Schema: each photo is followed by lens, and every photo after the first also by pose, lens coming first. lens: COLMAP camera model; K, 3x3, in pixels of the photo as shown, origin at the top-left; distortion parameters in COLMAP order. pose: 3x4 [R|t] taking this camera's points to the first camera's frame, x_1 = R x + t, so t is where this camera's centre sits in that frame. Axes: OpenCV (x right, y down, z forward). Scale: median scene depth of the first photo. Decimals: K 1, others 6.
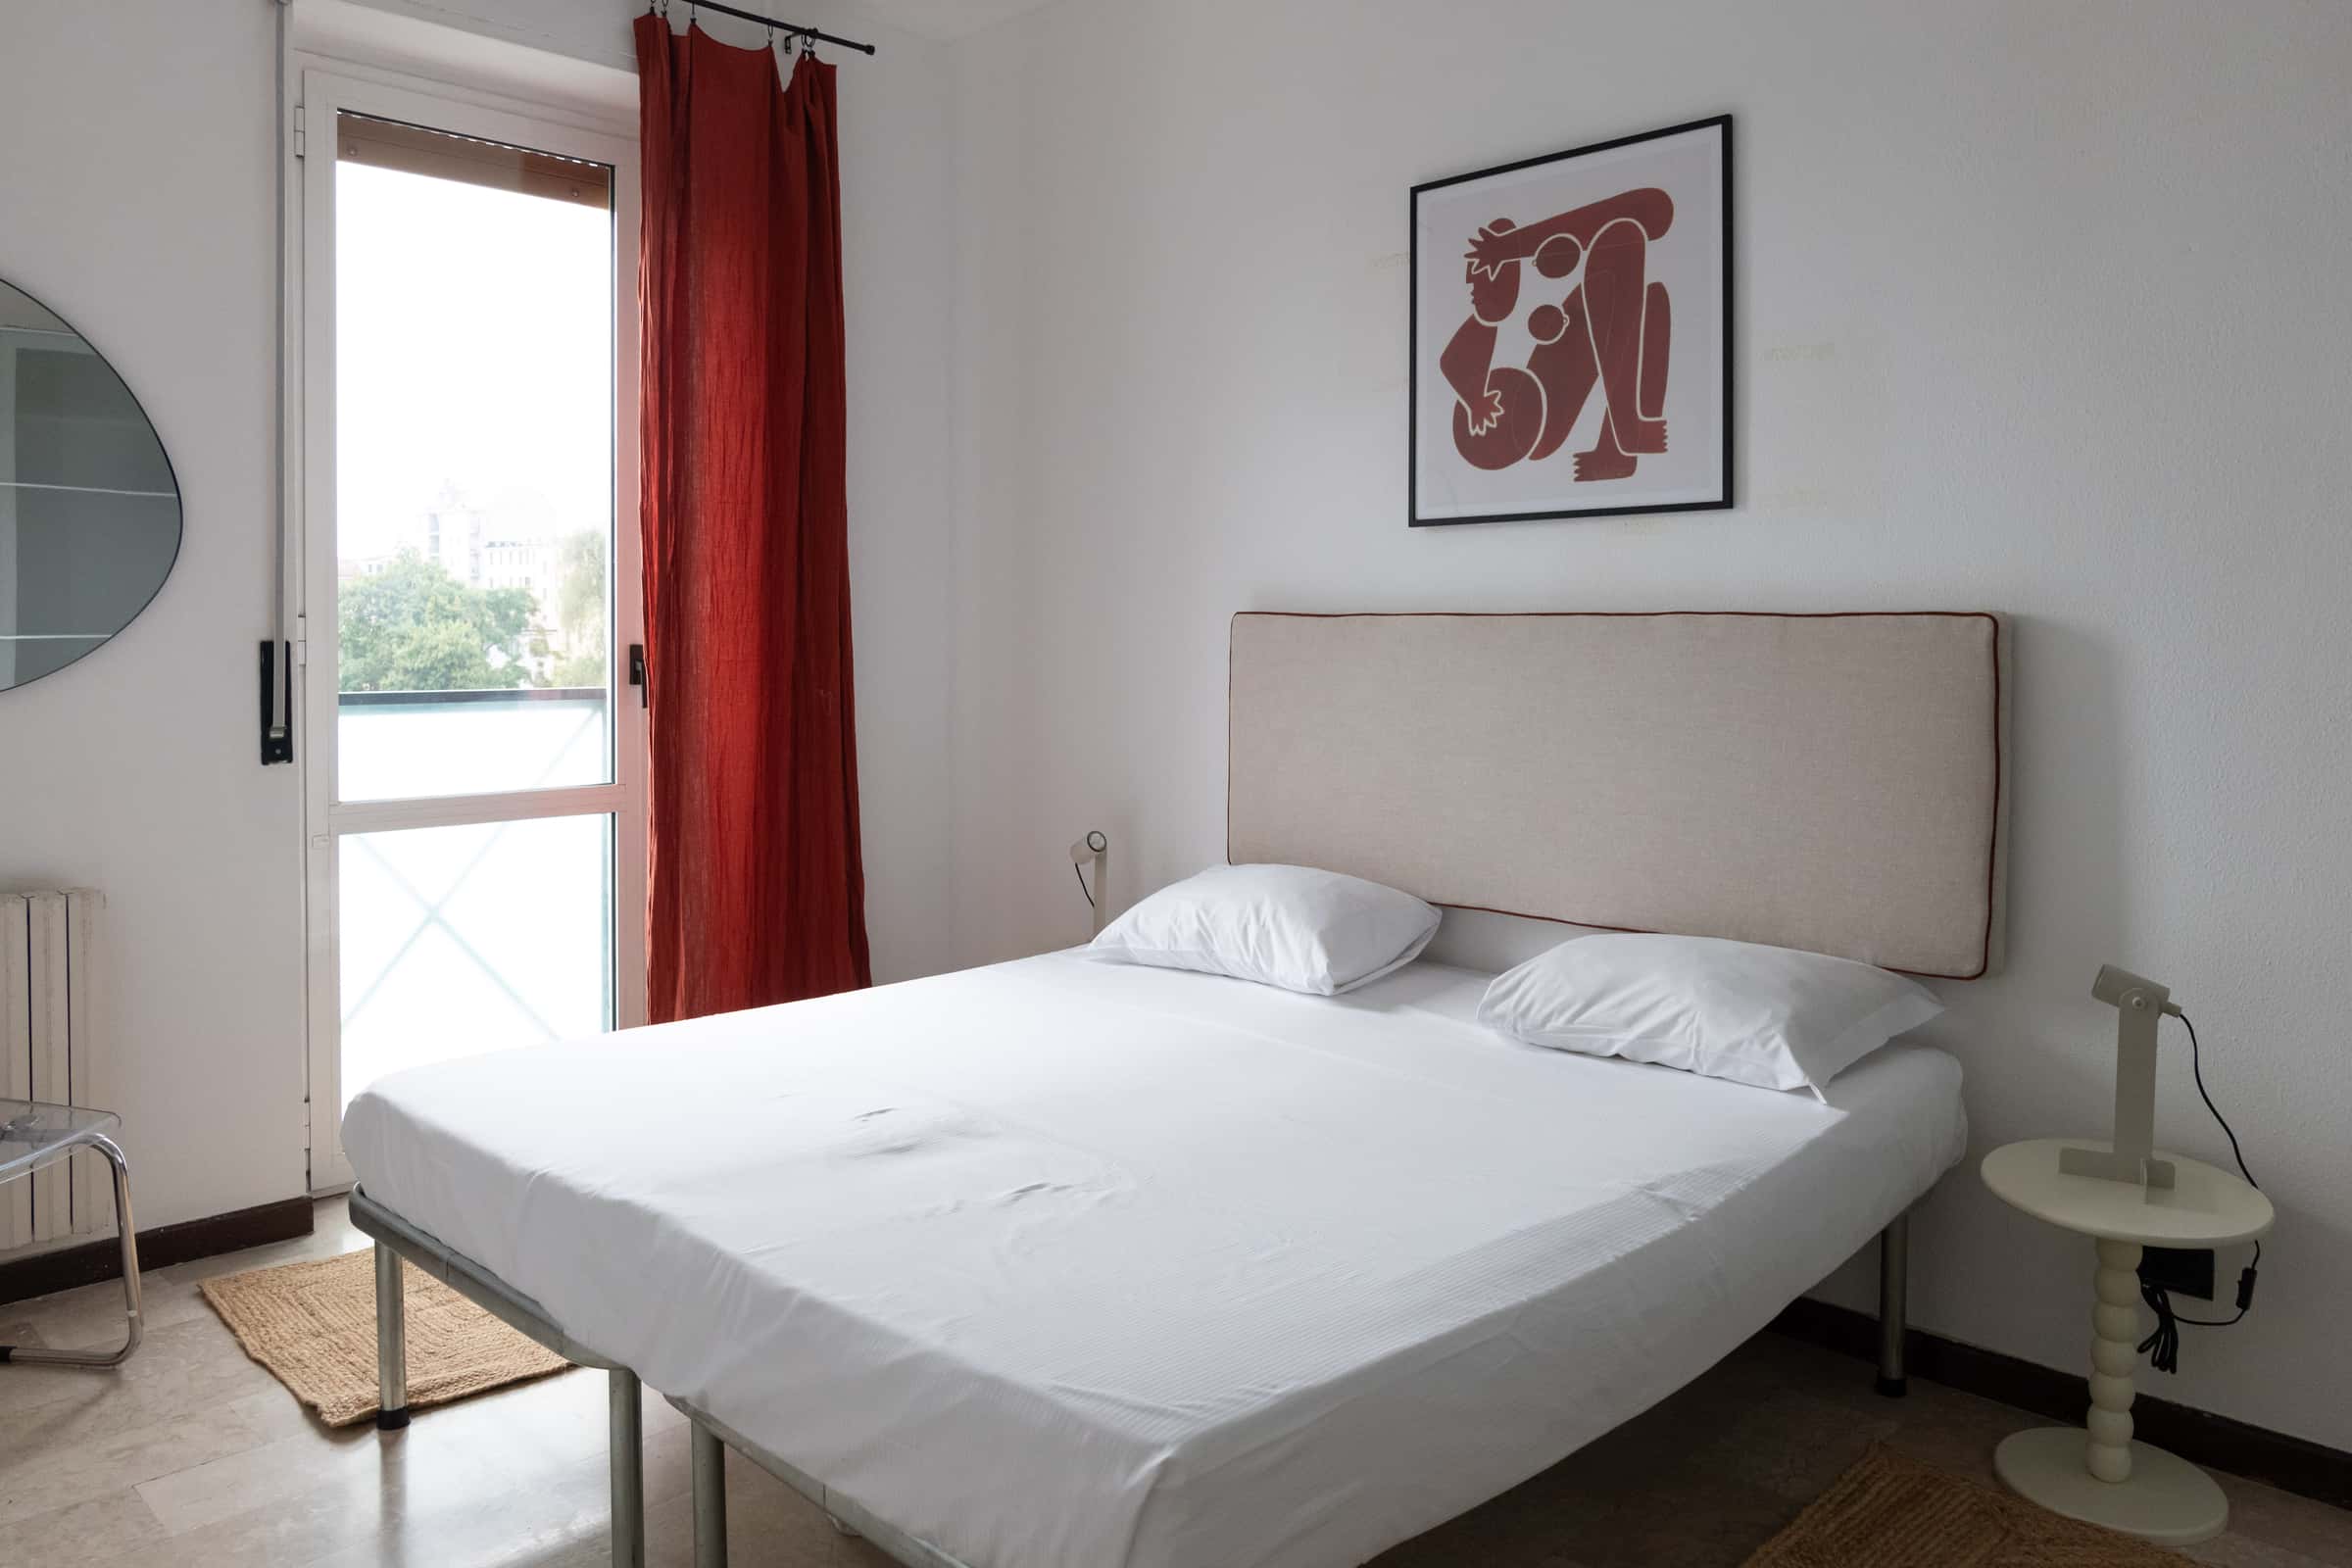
lens RADIAL K [[1686.2, 0, 1262.5], [0, 1686.2, 714.0], [0, 0, 1]] dist [-0.026840, 0.015519]
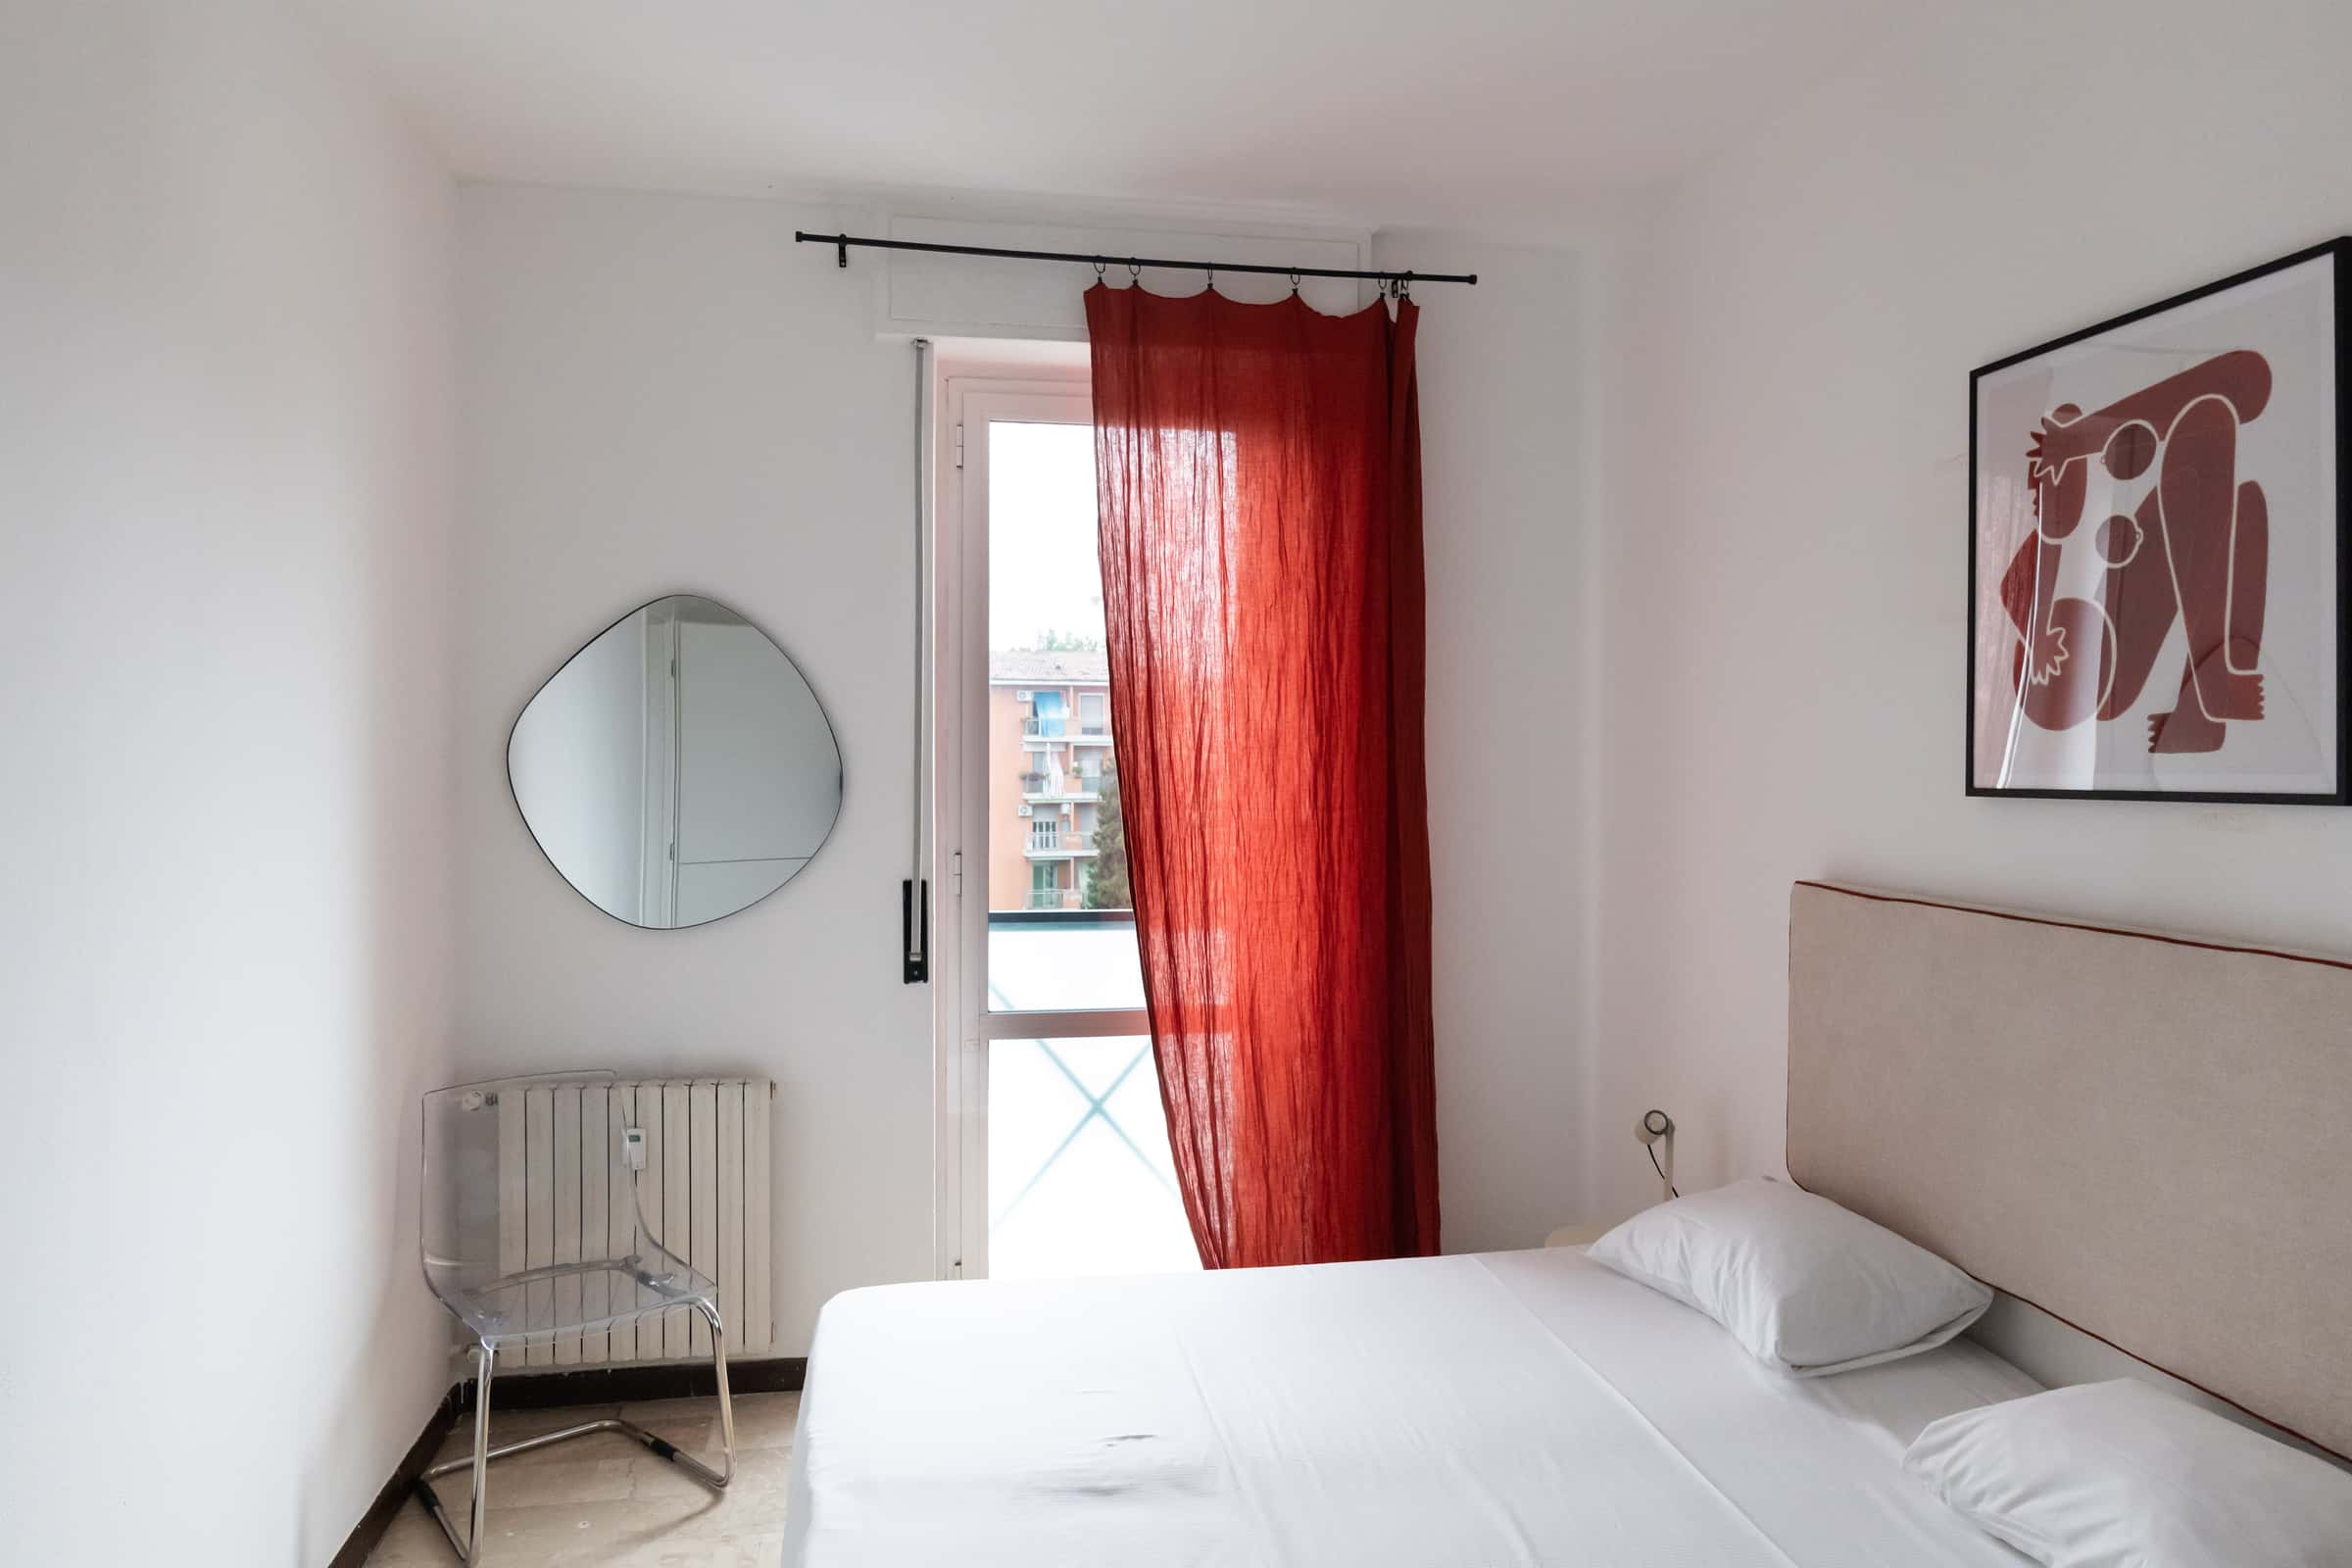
lens RADIAL K [[1686.2, 0, 1193.5], [0, 1686.2, 775.6], [0, 0, 1]] dist [-0.026840, 0.015519]
pose [[0.799120, 0.010771, -0.601075, 0.294881], [-0.031418, 0.999221, -0.023865, -0.097995], [0.600350, 0.037956, 0.798837, 0.162816]]
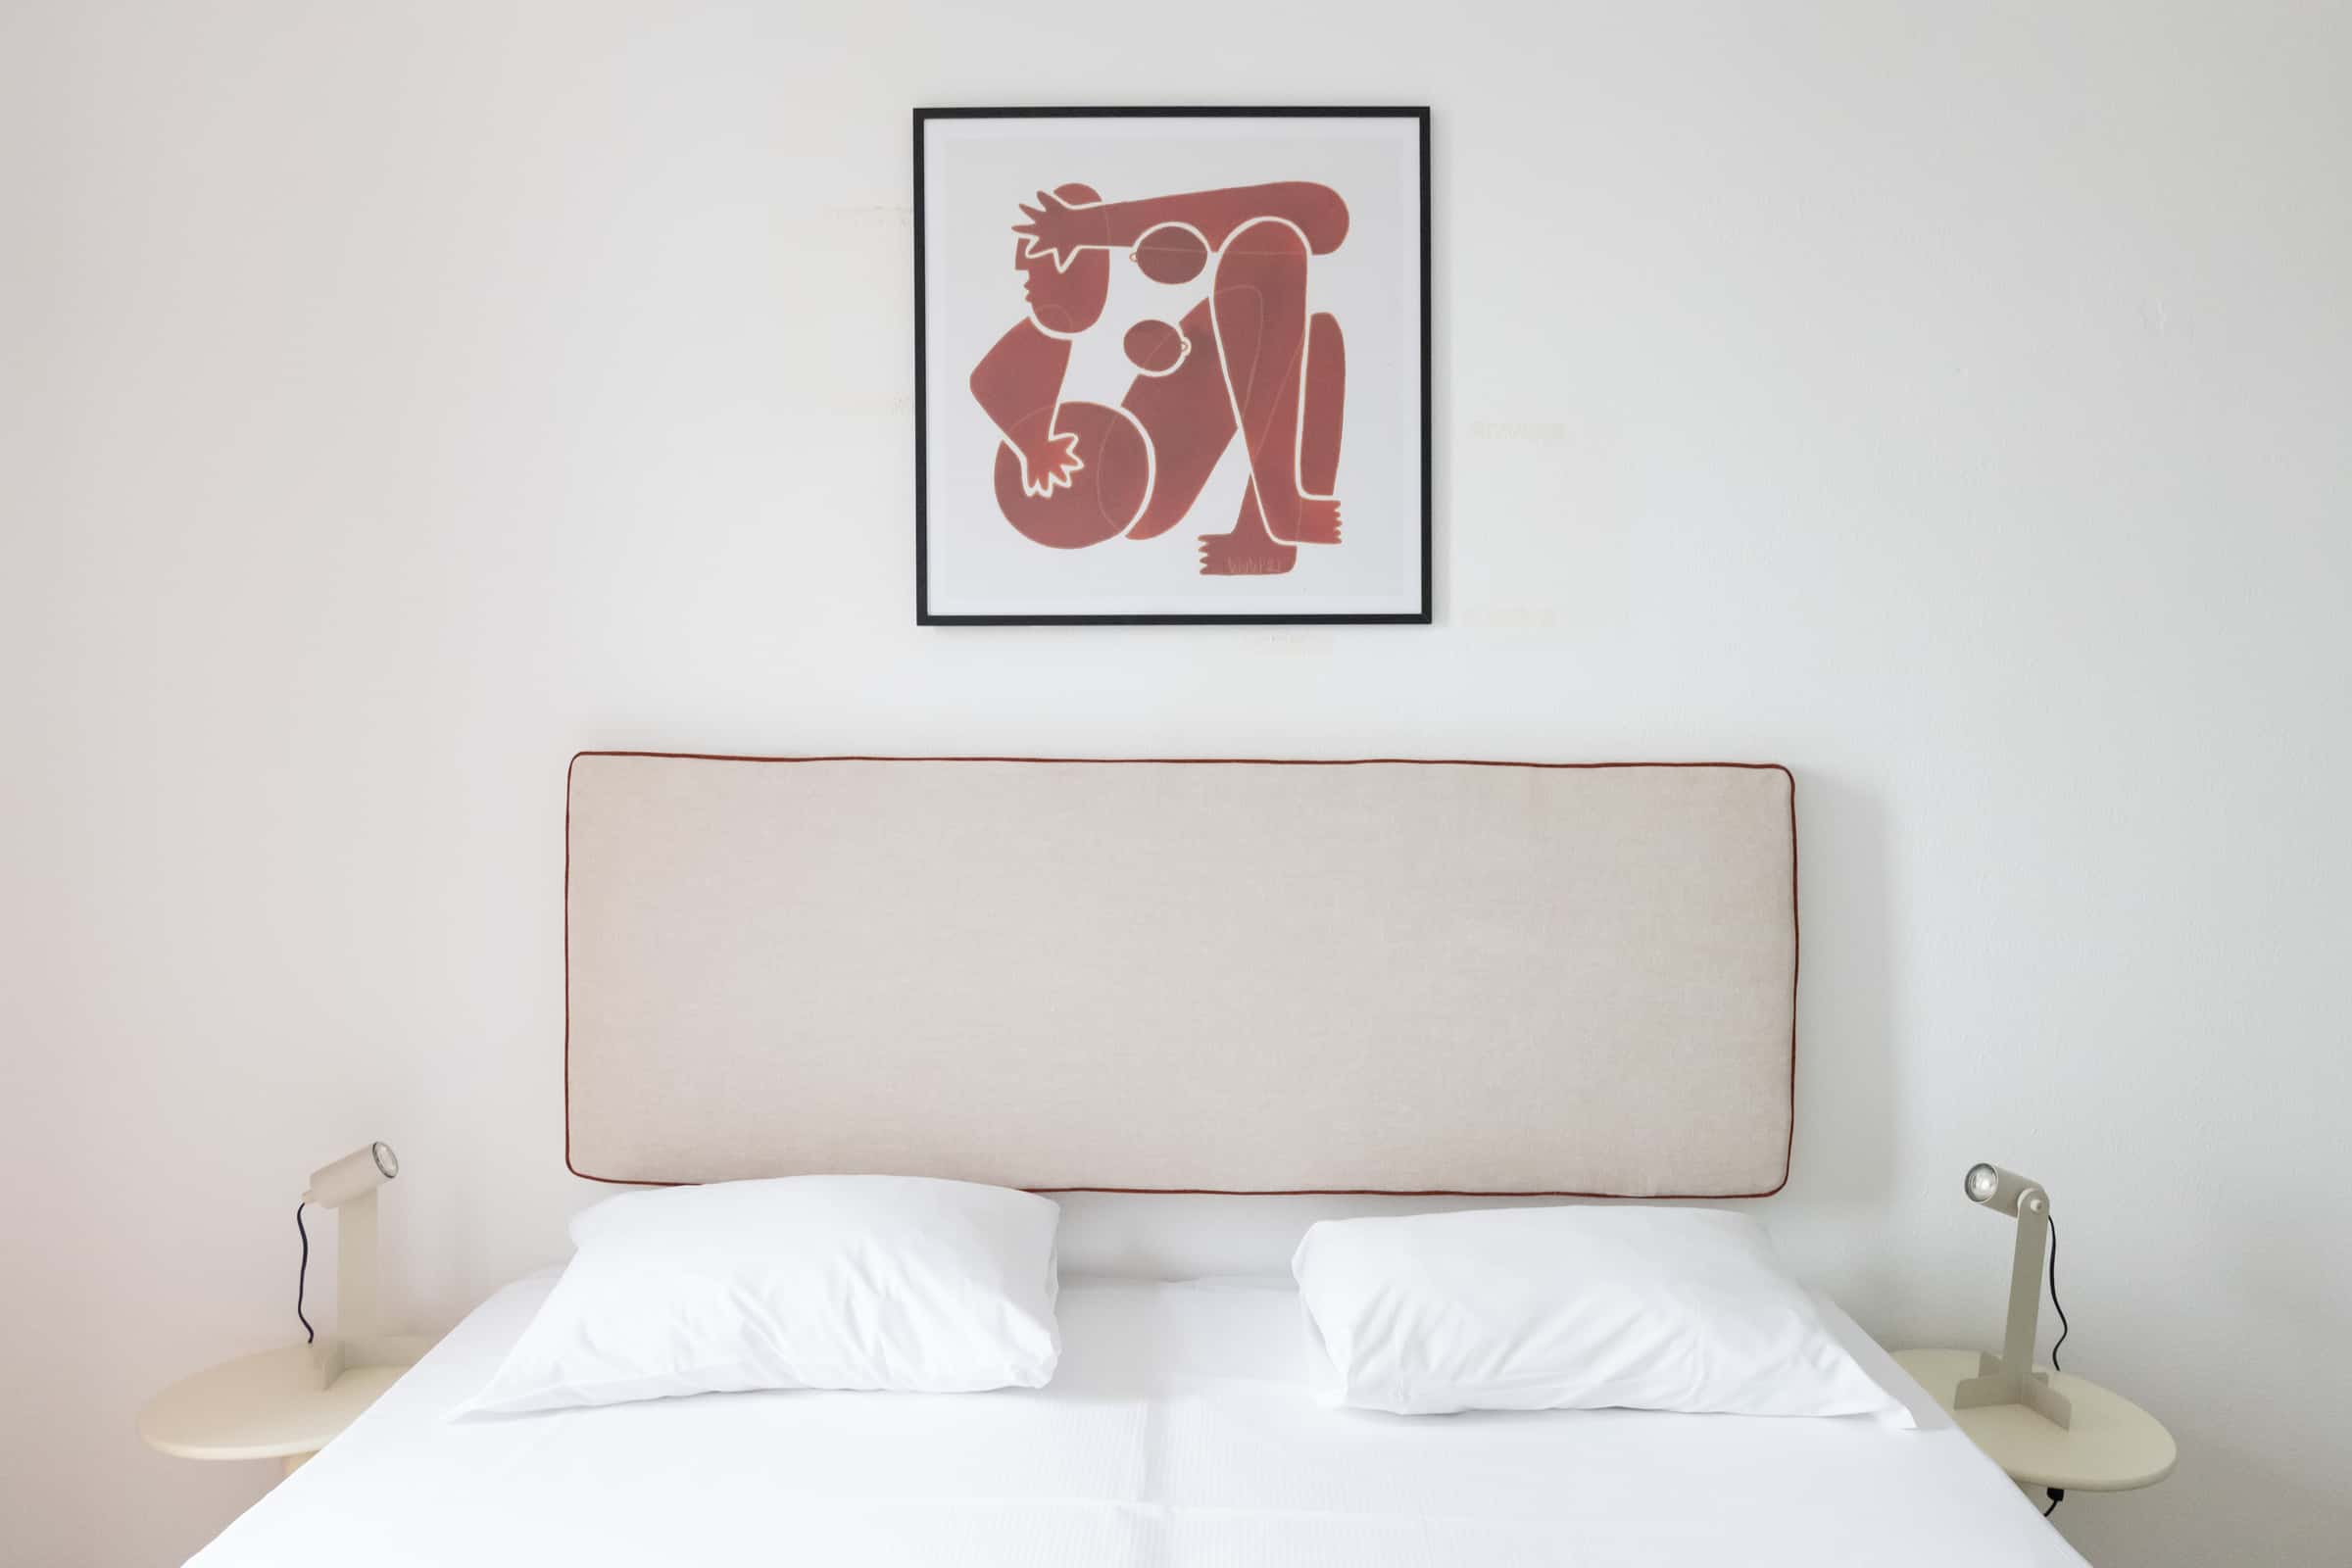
lens RADIAL K [[1686.2, 0, 1189.0], [0, 1686.2, 769.5], [0, 0, 1]] dist [-0.026840, 0.015519]
pose [[0.730639, -0.018974, 0.682501, -0.307623], [0.030678, 0.999517, -0.005055, -0.052824], [-0.682075, 0.024631, 0.730868, 0.490518]]
